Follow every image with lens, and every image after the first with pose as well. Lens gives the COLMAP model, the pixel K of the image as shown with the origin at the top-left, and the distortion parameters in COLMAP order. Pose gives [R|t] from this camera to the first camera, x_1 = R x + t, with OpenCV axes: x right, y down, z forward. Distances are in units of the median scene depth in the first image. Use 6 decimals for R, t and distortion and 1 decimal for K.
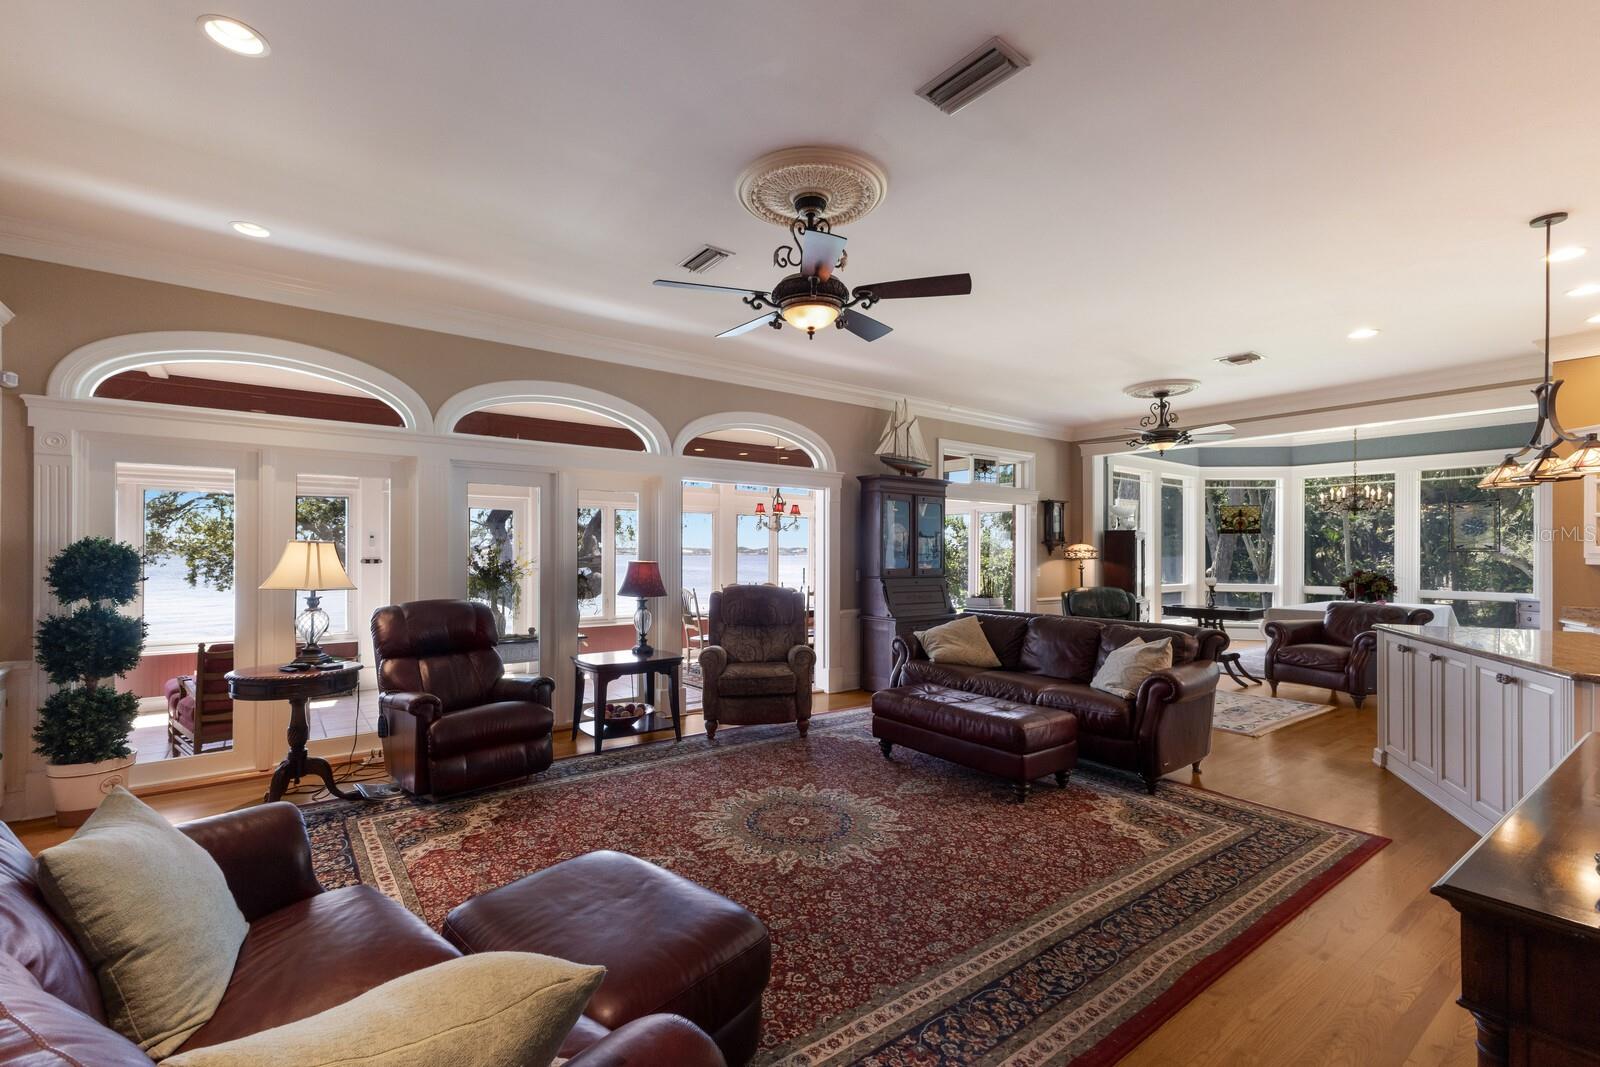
lens RADIAL K [[688.4, 0, 798.5], [0, 688.4, 547.0], [0, 0, 1]] dist [0.001130, -0.000780]
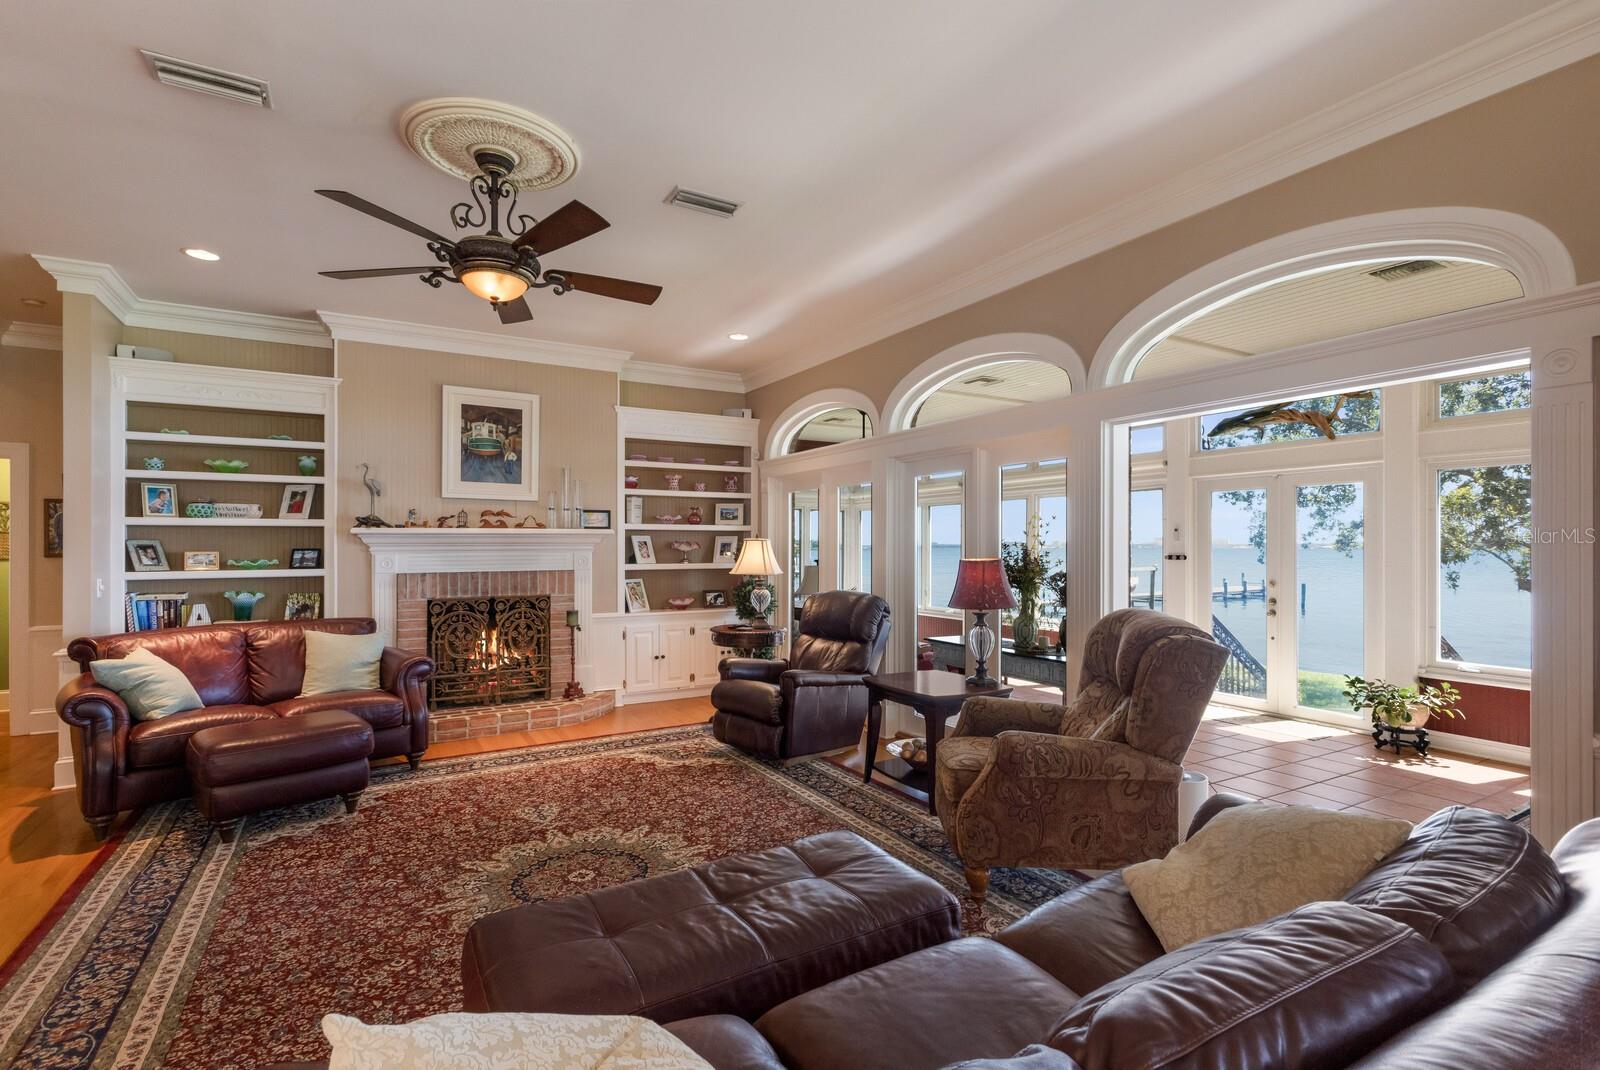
lens RADIAL K [[738.7, 0, 810.4], [0, 738.7, 541.3], [0, 0, 1]] dist [-0.000906, -0.002496]
pose [[-0.095132, -0.007165, -0.995439, 0.896582], [0.007890, 0.999937, -0.007951, 0.008416], [0.995433, -0.008610, -0.095070, 1.426121]]
